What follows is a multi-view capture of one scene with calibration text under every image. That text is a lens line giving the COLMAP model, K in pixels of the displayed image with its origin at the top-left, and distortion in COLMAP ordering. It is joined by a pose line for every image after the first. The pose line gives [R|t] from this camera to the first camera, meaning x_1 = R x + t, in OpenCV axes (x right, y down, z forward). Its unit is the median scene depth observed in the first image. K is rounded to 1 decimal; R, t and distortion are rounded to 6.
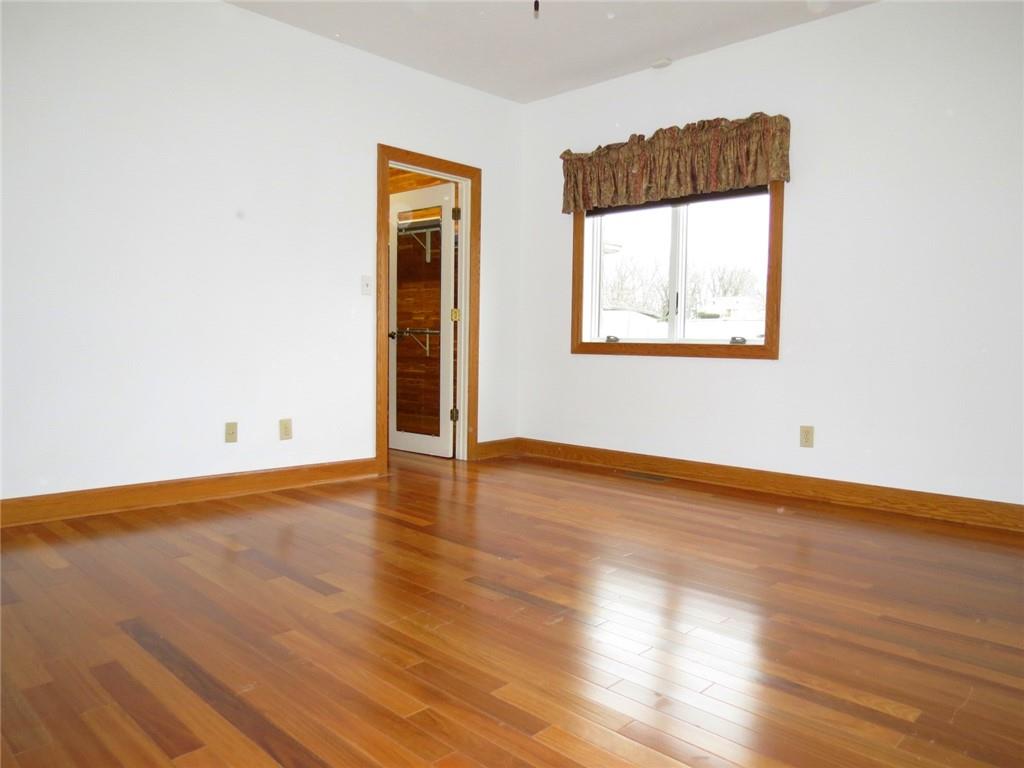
lens RADIAL K [[725.6, 0, 518.8], [0, 725.6, 384.9], [0, 0, 1]] dist [-0.046078, 0.029438]
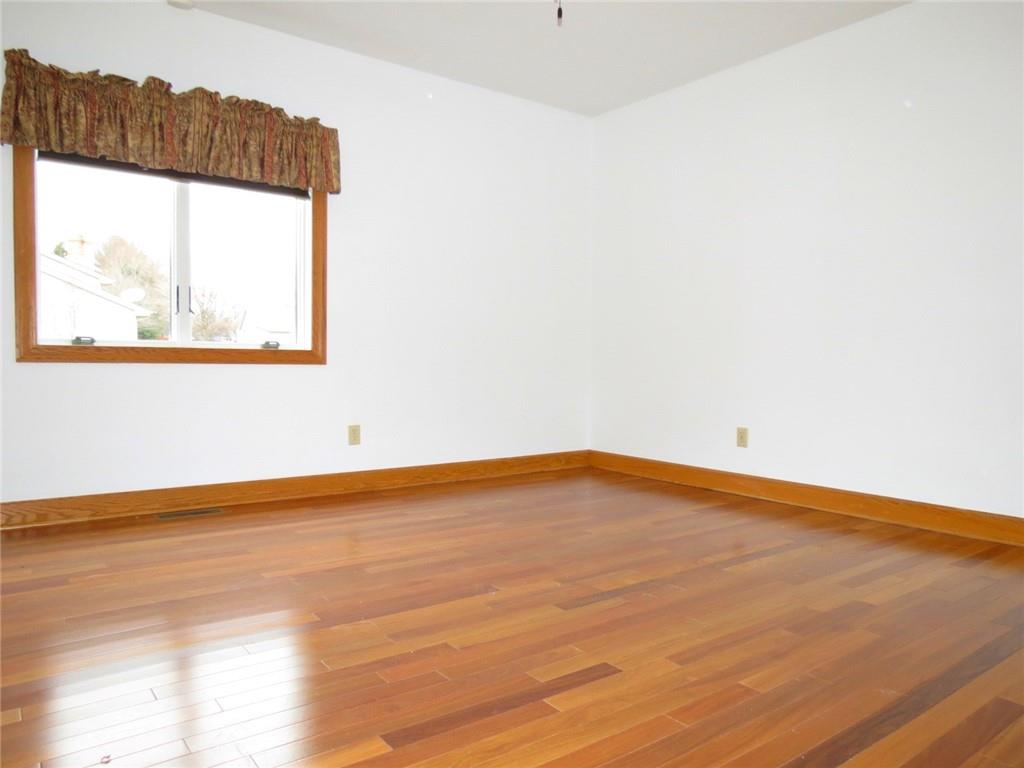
lens RADIAL K [[725.6, 0, 518.8], [0, 725.6, 384.9], [0, 0, 1]] dist [-0.046078, 0.029438]
pose [[0.161557, -0.050838, 0.985553, -0.578991], [0.041702, 0.998132, 0.044650, -0.038274], [-0.985982, 0.033886, 0.163375, 0.527802]]
